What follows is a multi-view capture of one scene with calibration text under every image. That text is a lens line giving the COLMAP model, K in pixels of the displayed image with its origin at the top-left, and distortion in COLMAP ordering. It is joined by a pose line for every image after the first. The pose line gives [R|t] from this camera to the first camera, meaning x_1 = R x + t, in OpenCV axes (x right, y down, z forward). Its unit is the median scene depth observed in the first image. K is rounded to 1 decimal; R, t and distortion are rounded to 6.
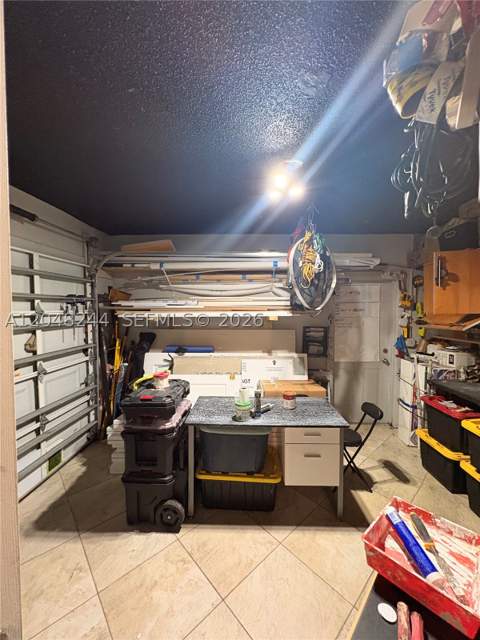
lens RADIAL K [[255.3, 0, 239.1], [0, 255.3, 318.0], [0, 0, 1]] dist [-0.000670, -0.000281]
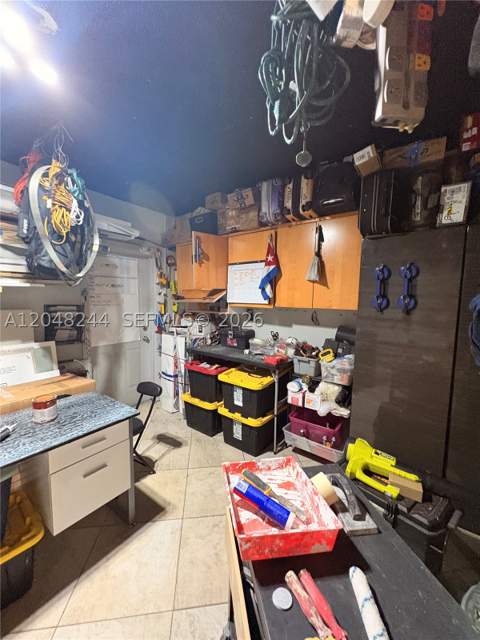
lens RADIAL K [[255.3, 0, 242.0], [0, 255.3, 319.9], [0, 0, 1]] dist [-0.000670, -0.000281]
pose [[0.565065, -0.062554, 0.822671, -0.038713], [0.013265, 0.997682, 0.066750, 0.049559], [-0.824940, -0.026806, 0.564585, 0.189488]]
